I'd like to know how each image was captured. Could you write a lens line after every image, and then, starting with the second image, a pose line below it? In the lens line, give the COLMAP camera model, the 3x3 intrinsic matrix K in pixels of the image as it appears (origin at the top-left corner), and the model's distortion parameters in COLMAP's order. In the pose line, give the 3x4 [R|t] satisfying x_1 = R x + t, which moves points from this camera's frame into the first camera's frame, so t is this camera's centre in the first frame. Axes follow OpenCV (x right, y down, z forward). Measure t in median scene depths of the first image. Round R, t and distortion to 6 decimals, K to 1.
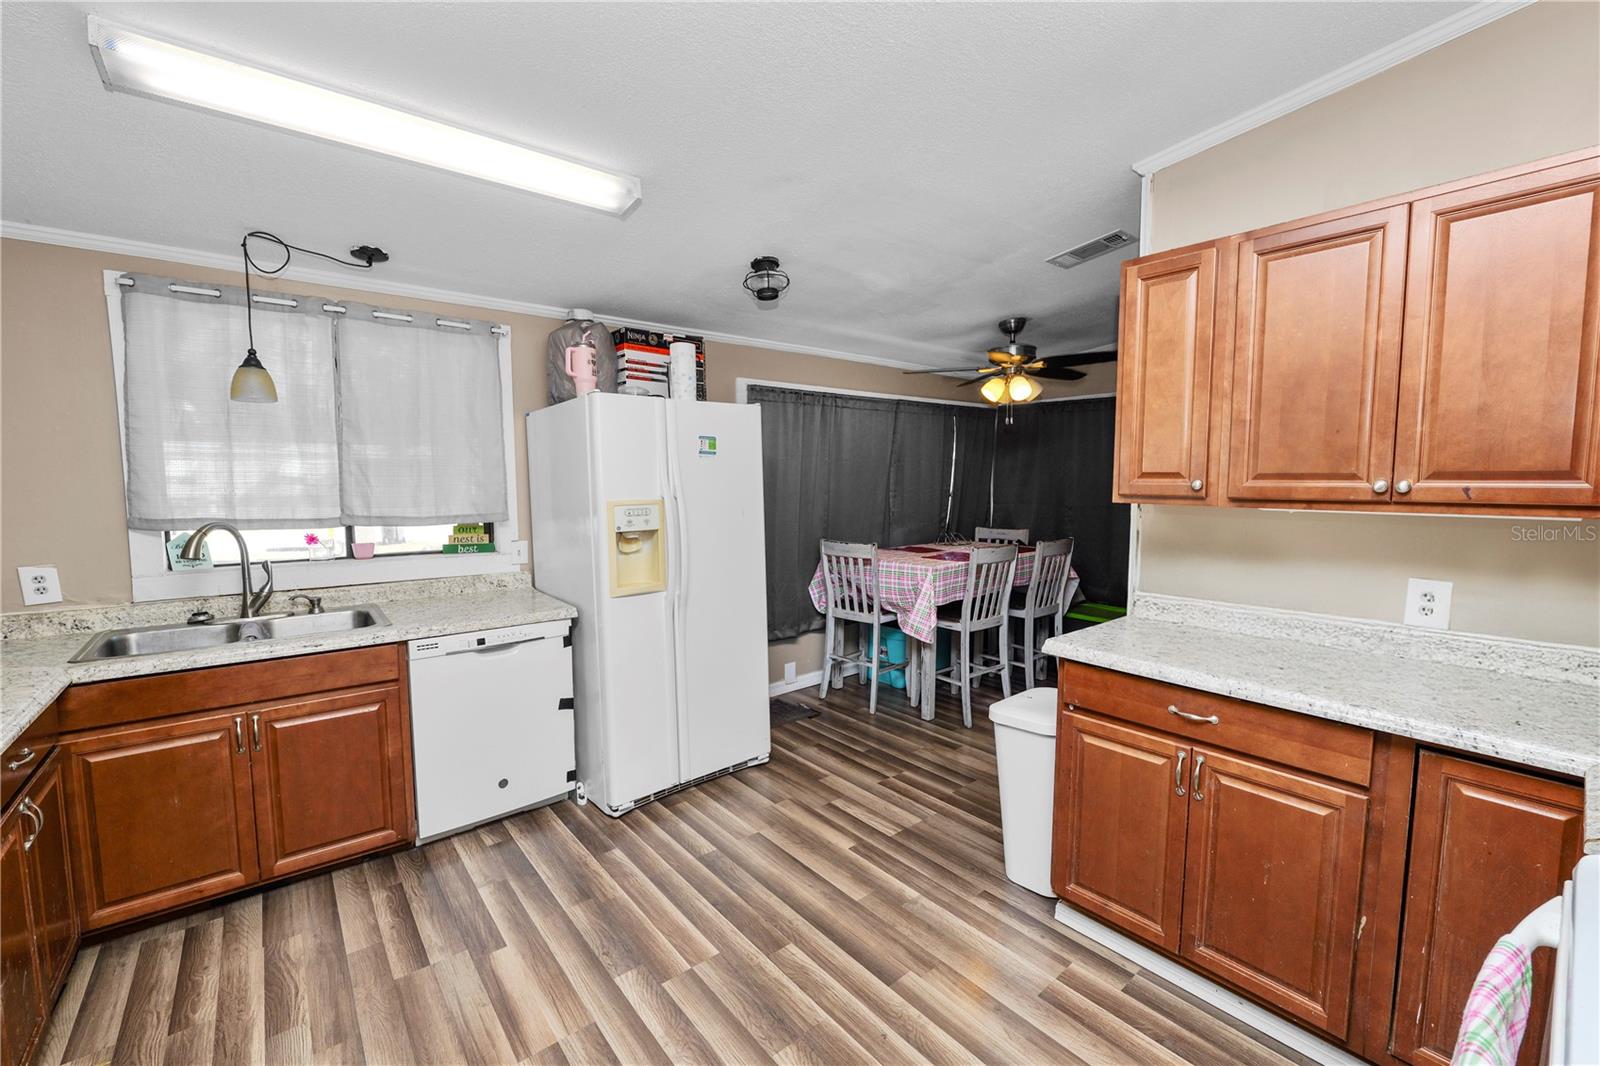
lens RADIAL K [[652.1, 0, 795.1], [0, 652.1, 531.6], [0, 0, 1]] dist [-0.013801, 0.001427]
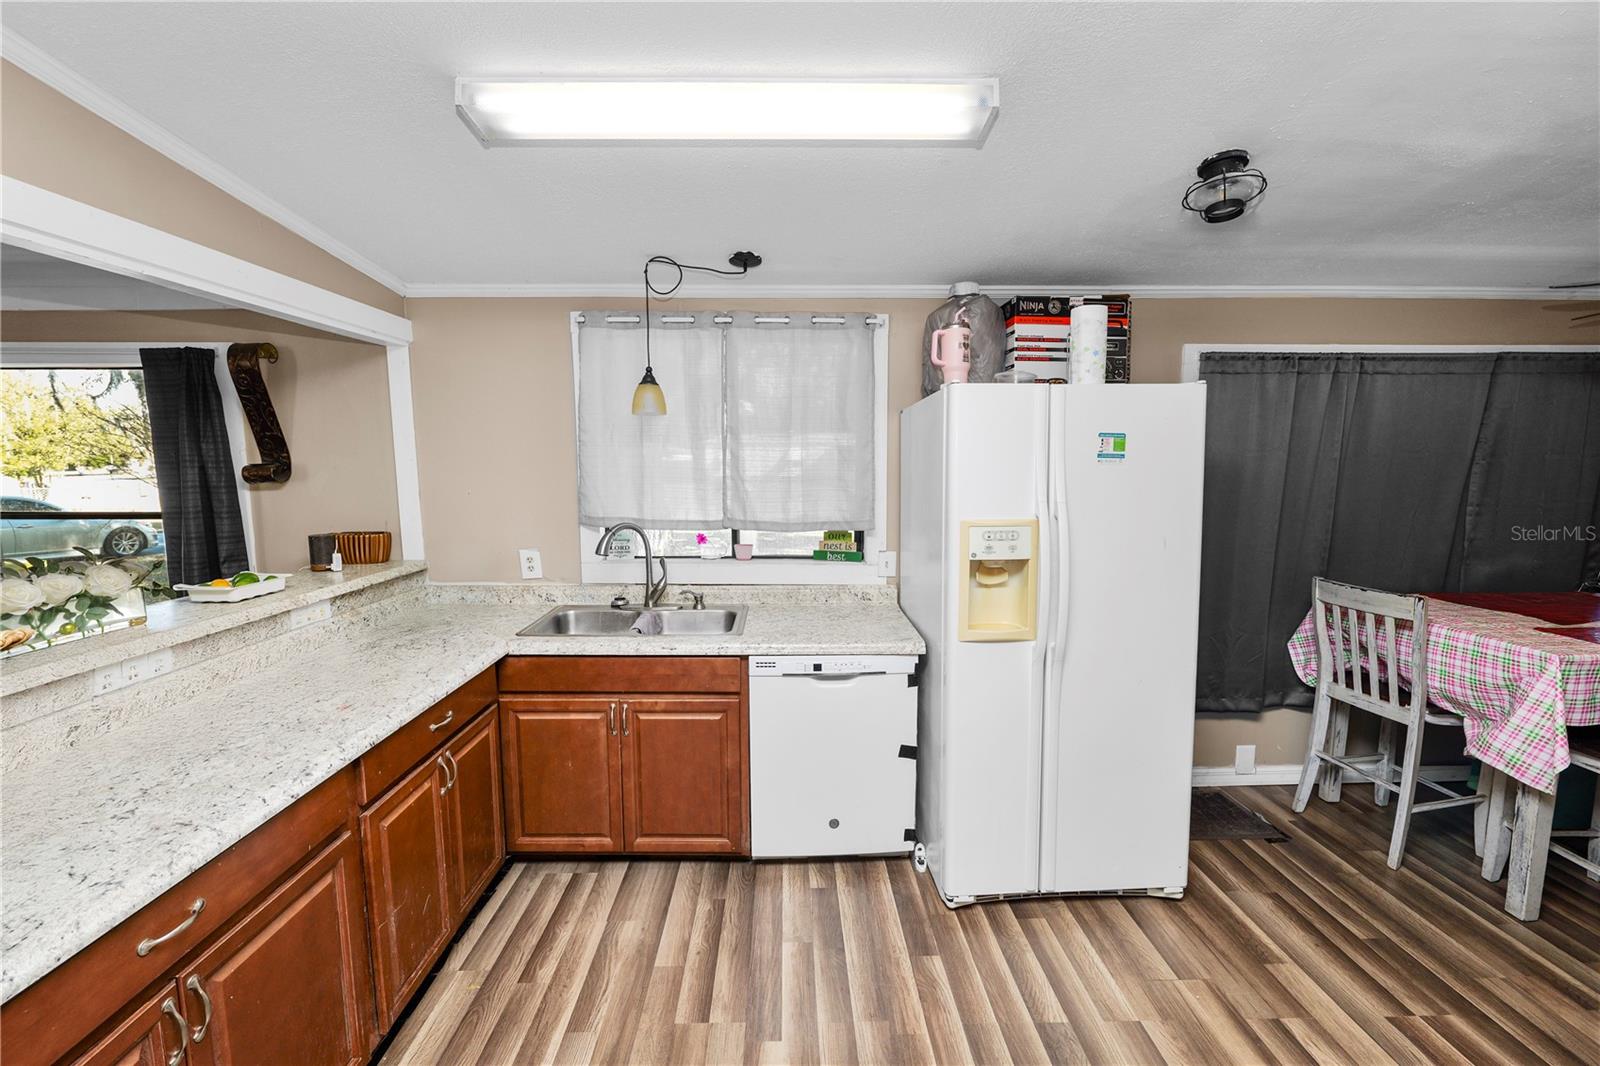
lens RADIAL K [[652.1, 0, 796.6], [0, 652.1, 529.3], [0, 0, 1]] dist [-0.013801, 0.001427]
pose [[0.785961, 0.064360, -0.614917, 0.036635], [-0.051057, 0.997927, 0.039189, -0.048340], [0.616164, 0.000595, 0.787618, 0.214418]]
